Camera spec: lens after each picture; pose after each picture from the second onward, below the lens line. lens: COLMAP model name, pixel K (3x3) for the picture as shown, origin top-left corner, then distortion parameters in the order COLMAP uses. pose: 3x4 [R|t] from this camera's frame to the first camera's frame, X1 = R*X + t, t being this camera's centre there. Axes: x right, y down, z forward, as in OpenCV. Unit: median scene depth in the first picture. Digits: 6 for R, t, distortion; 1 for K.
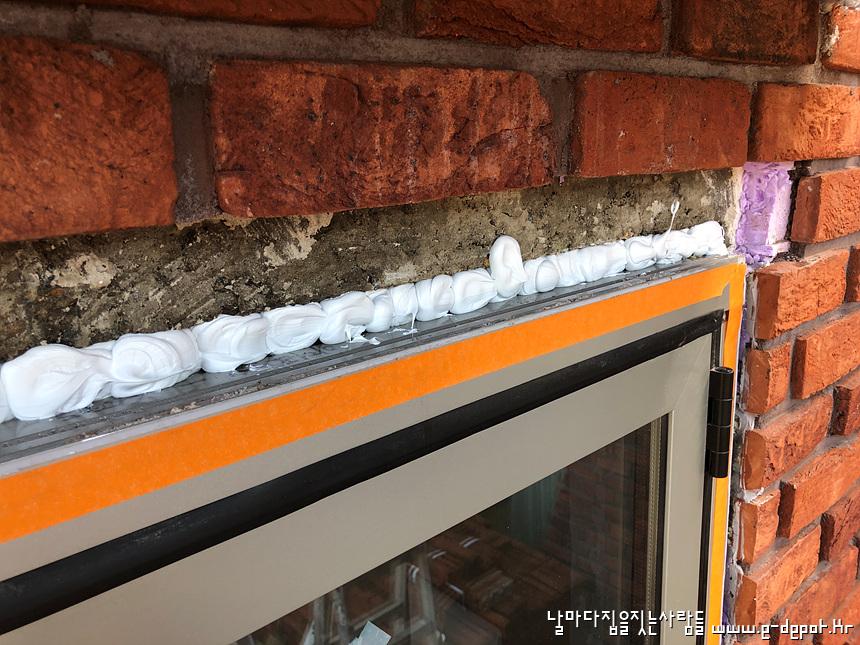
lens RADIAL K [[697.5, 0, 430.0], [0, 697.5, 322.5], [0, 0, 1]] dist [0.007441, -0.003506]
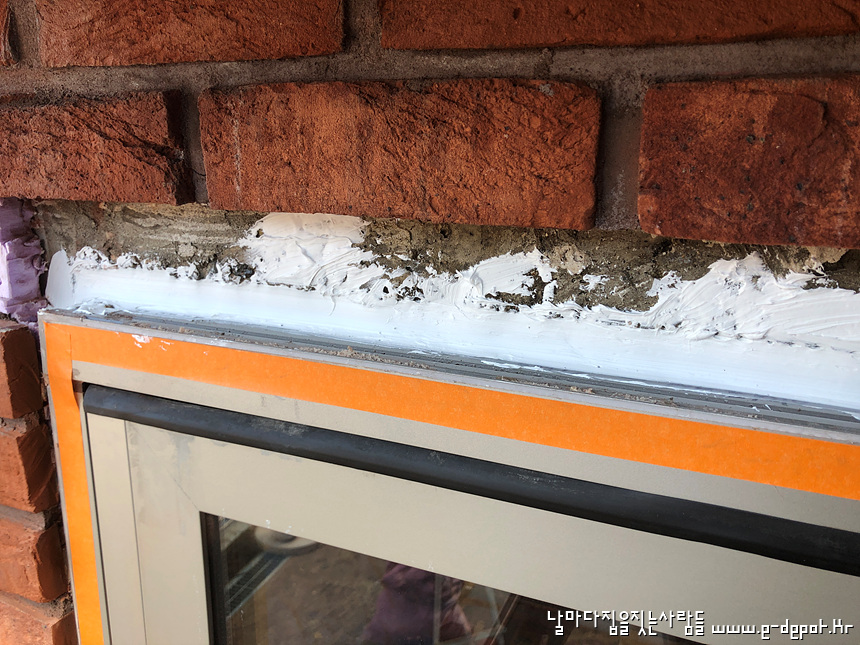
lens RADIAL K [[697.5, 0, 430.0], [0, 697.5, 322.5], [0, 0, 1]] dist [0.007441, -0.003506]
pose [[0.428781, 0.261745, -0.864660, 0.528665], [-0.251212, 0.953905, 0.164187, -0.114715], [0.867779, 0.146813, 0.474770, 0.246319]]
